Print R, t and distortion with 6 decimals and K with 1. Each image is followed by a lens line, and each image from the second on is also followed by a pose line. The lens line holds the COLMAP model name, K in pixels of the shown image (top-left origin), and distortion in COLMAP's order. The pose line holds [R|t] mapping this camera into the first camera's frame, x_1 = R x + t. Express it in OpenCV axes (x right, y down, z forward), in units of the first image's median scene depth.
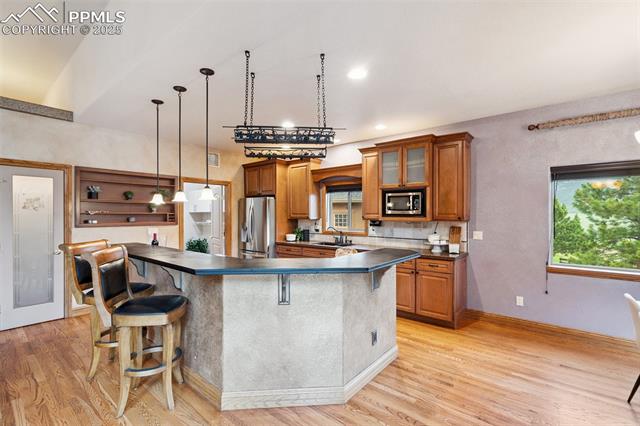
lens RADIAL K [[294.8, 0, 314.8], [0, 294.8, 213.4], [0, 0, 1]] dist [-0.001482, 0.000328]
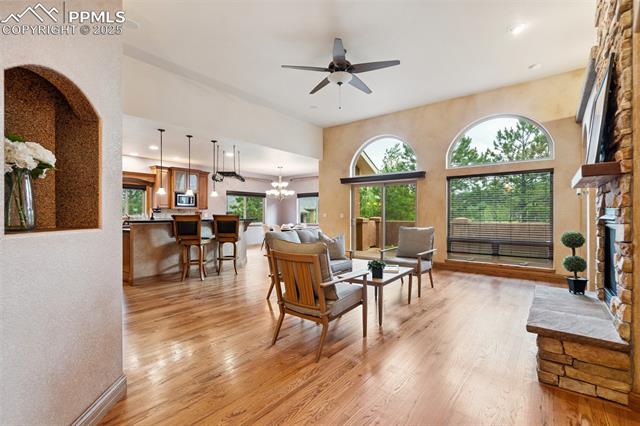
lens RADIAL K [[294.8, 0, 313.2], [0, 294.8, 217.3], [0, 0, 1]] dist [-0.001482, 0.000328]
pose [[-0.023922, -0.006162, 0.999695, -1.725387], [-0.001317, 0.999980, 0.006132, 0.067813], [-0.999713, -0.001170, -0.023930, 0.163706]]
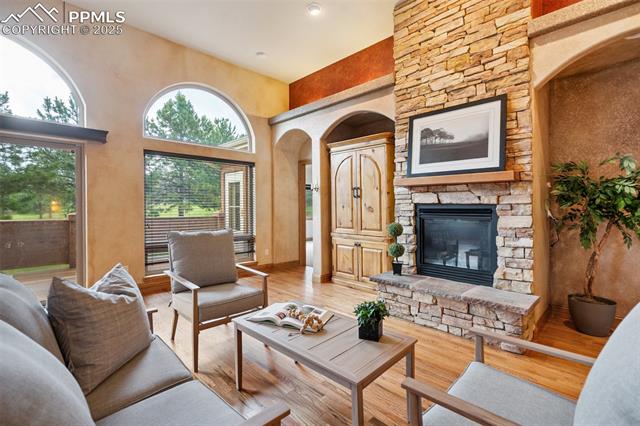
lens RADIAL K [[294.8, 0, 322.4], [0, 294.8, 209.5], [0, 0, 1]] dist [-0.001482, 0.000328]
pose [[-0.995929, 0.000556, 0.090137, -0.908812], [0.001144, 0.999978, 0.006478, 0.062005], [-0.090131, 0.006555, -0.995908, 0.368201]]
